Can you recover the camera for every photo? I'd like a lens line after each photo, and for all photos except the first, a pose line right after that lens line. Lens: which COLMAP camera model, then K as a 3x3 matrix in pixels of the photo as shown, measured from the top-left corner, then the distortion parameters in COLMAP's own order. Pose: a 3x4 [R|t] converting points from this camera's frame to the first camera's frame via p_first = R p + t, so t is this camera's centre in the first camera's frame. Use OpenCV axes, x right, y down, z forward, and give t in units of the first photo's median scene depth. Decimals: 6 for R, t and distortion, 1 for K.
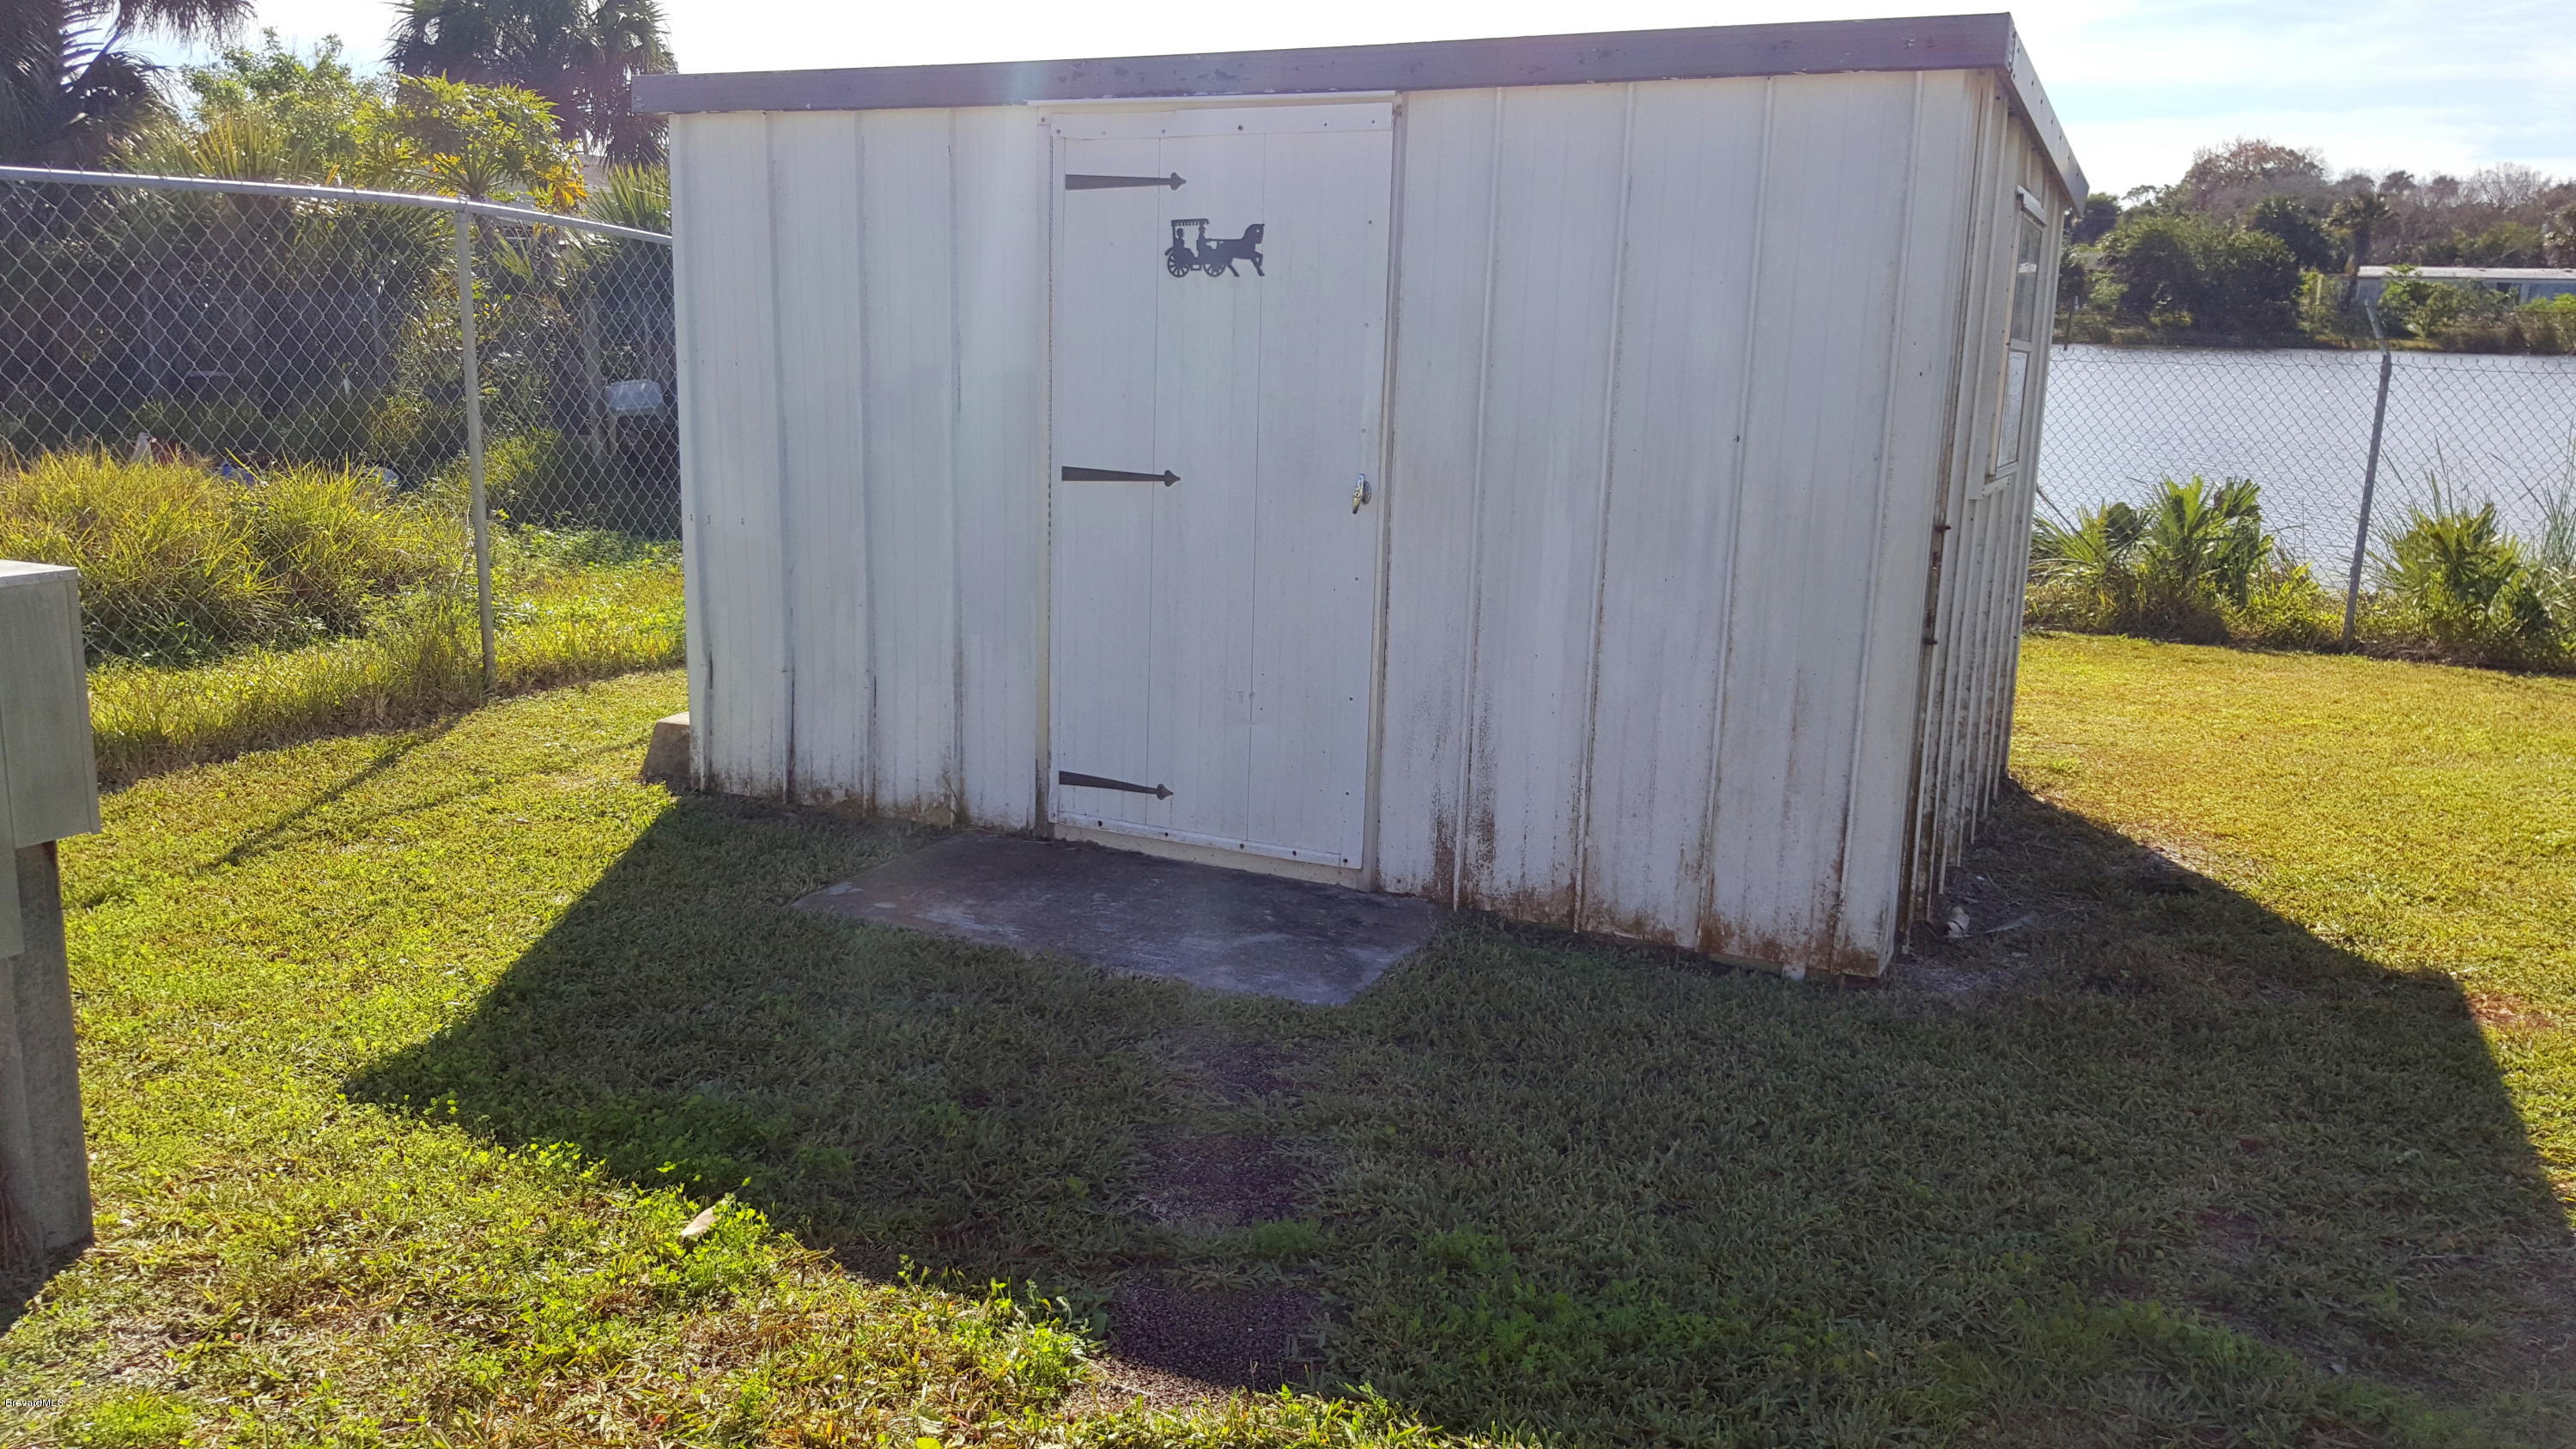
lens RADIAL K [[1955.4, 0, 1288.0], [0, 1955.4, 724.5], [0, 0, 1]] dist [0.057298, -0.115911]
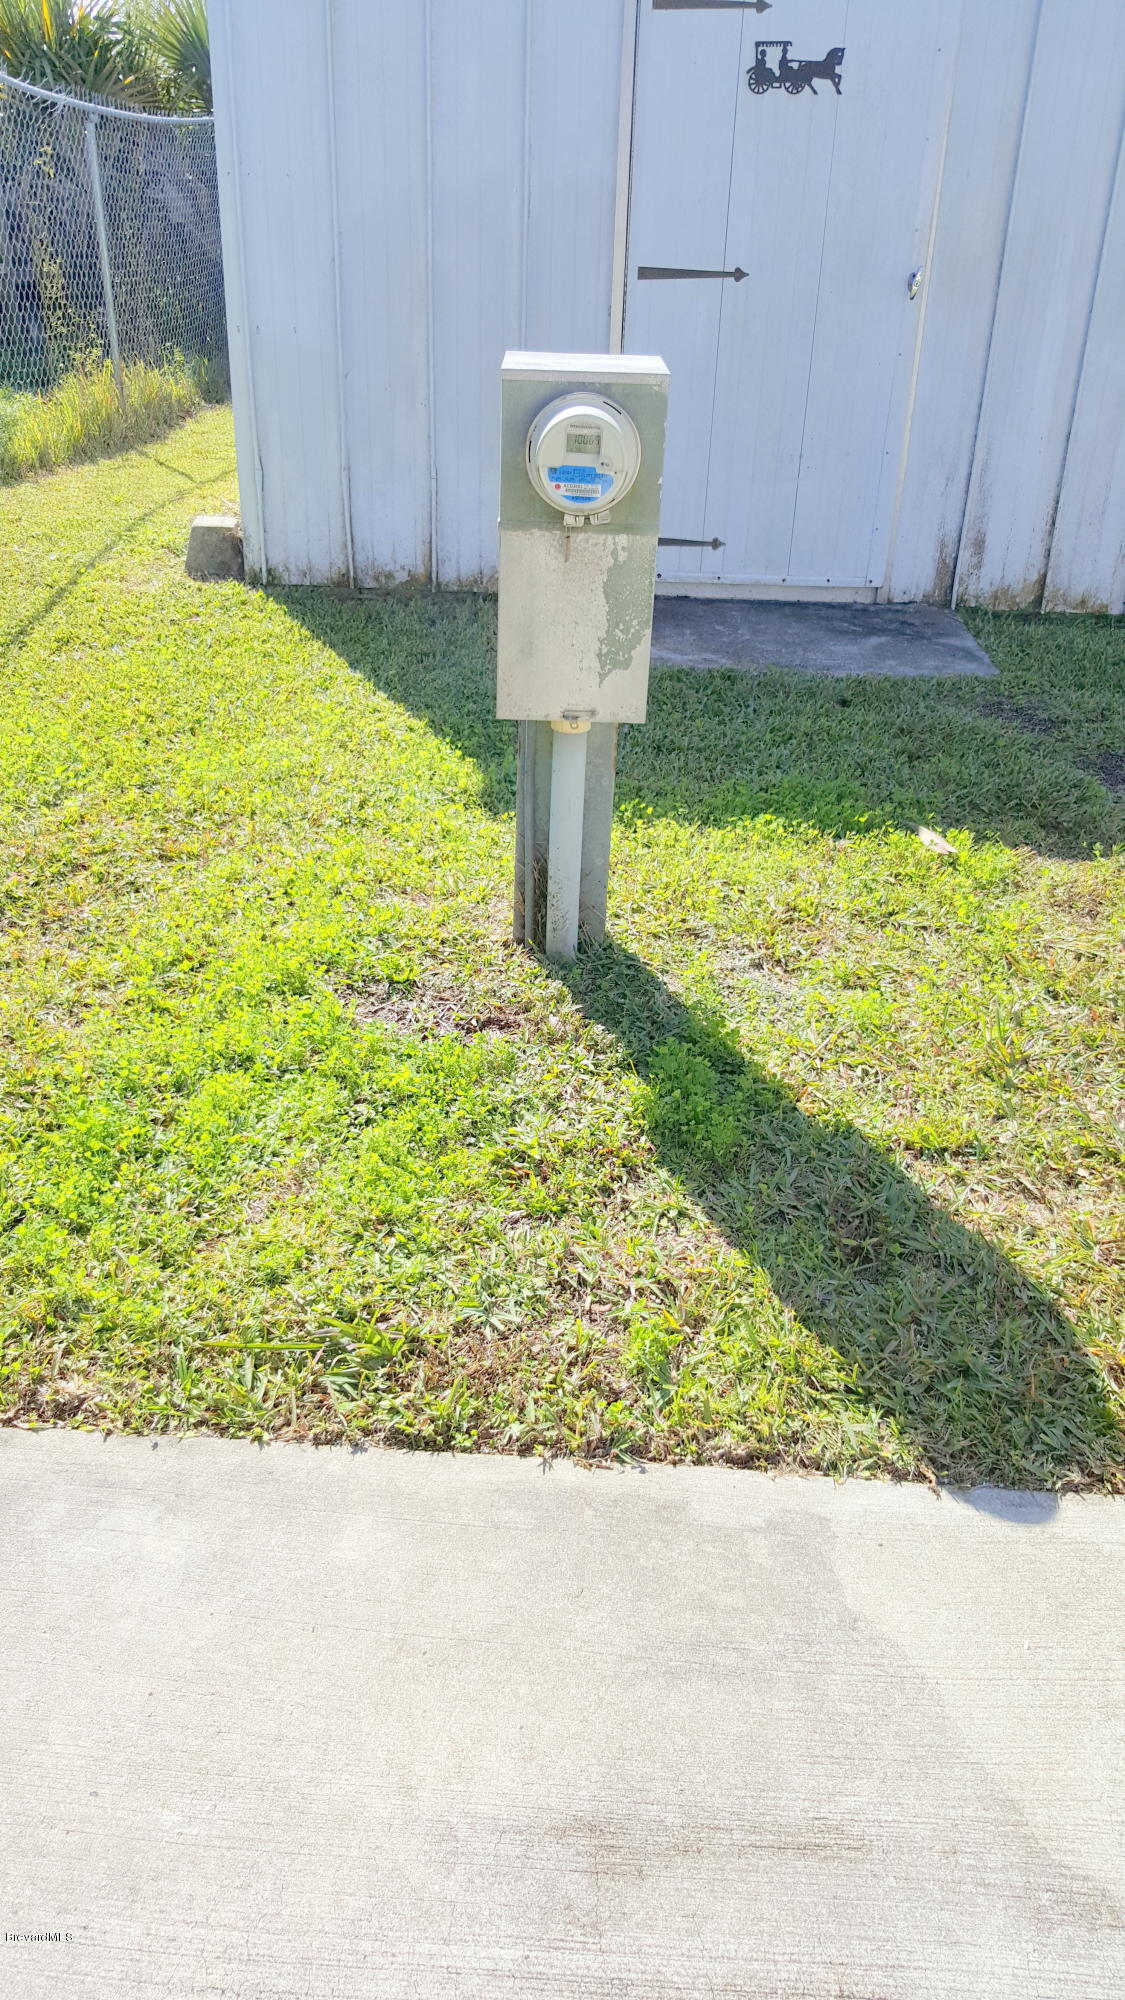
lens RADIAL K [[1493.3, 0, 562.5], [0, 1493.3, 1000.0], [0, 0, 1]] dist [0.133026, -0.223528]
pose [[0.919756, -0.189488, 0.343719, -0.599098], [0.075406, 0.944736, 0.319041, -0.008029], [-0.385178, -0.267521, 0.883216, 0.066819]]
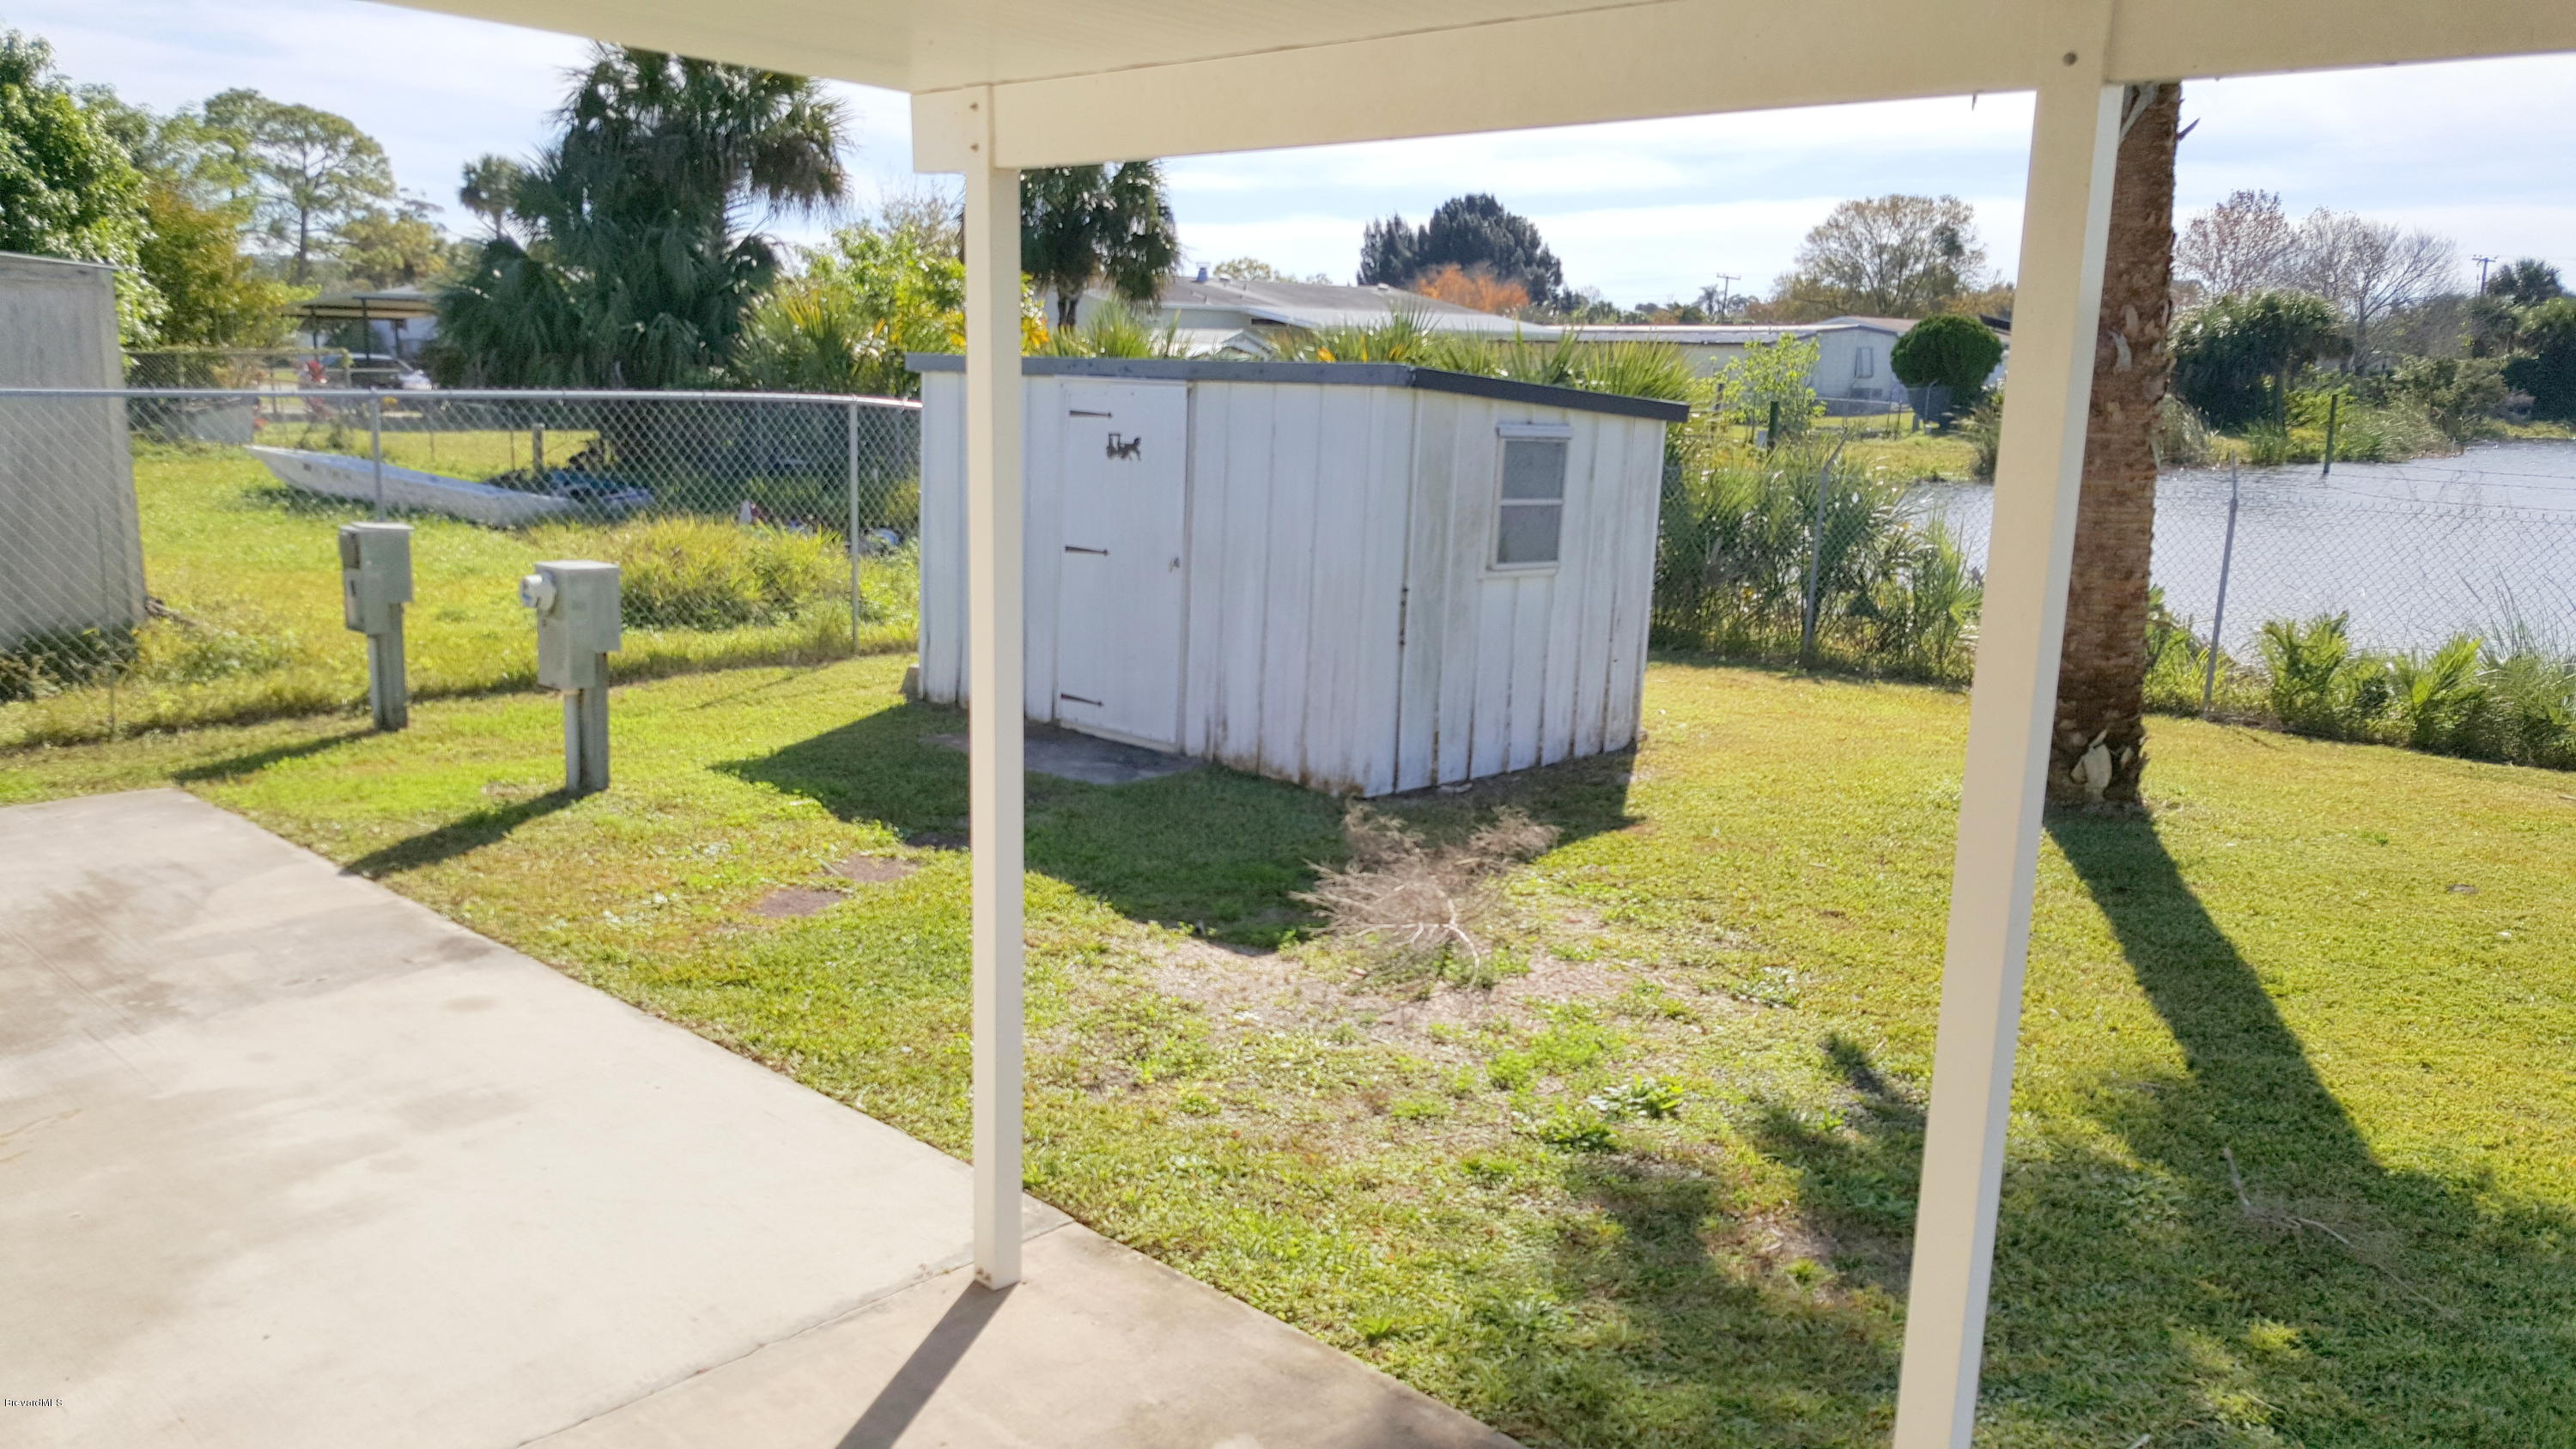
lens RADIAL K [[1955.4, 0, 1288.0], [0, 1955.4, 724.5], [0, 0, 1]] dist [0.057298, -0.115911]
pose [[0.958372, 0.059927, -0.279163, 0.742622], [-0.070011, 0.997200, -0.026285, 0.101858], [0.276806, 0.044736, 0.959884, -0.978967]]
